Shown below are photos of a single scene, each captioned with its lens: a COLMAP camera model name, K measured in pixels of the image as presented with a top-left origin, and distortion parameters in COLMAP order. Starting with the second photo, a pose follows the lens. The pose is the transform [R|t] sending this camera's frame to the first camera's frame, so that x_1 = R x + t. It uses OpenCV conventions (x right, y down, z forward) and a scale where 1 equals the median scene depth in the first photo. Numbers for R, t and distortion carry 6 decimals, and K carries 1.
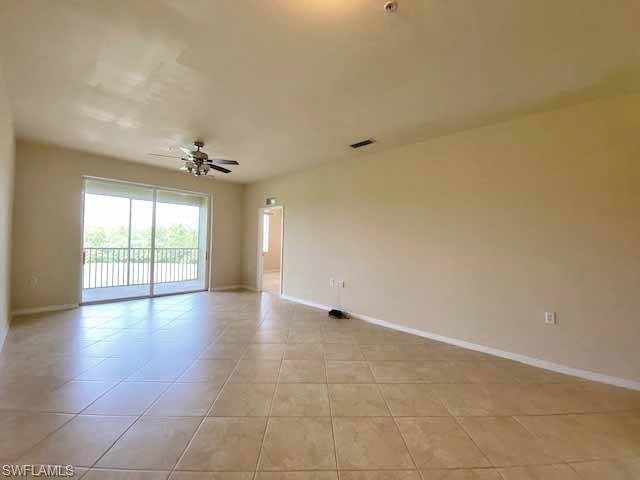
lens RADIAL K [[259.3, 0, 320.9], [0, 259.3, 242.7], [0, 0, 1]] dist [0.000909, 0.000071]
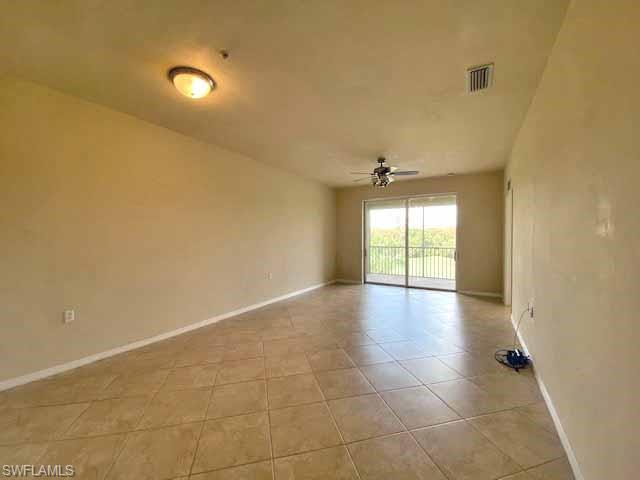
lens RADIAL K [[259.3, 0, 320.9], [0, 259.3, 242.7], [0, 0, 1]] dist [0.000909, 0.000071]
pose [[0.192664, -0.007586, -0.981235, 0.474011], [0.008863, 0.999943, -0.005990, 0.003573], [0.981225, -0.007542, 0.192720, 0.360431]]
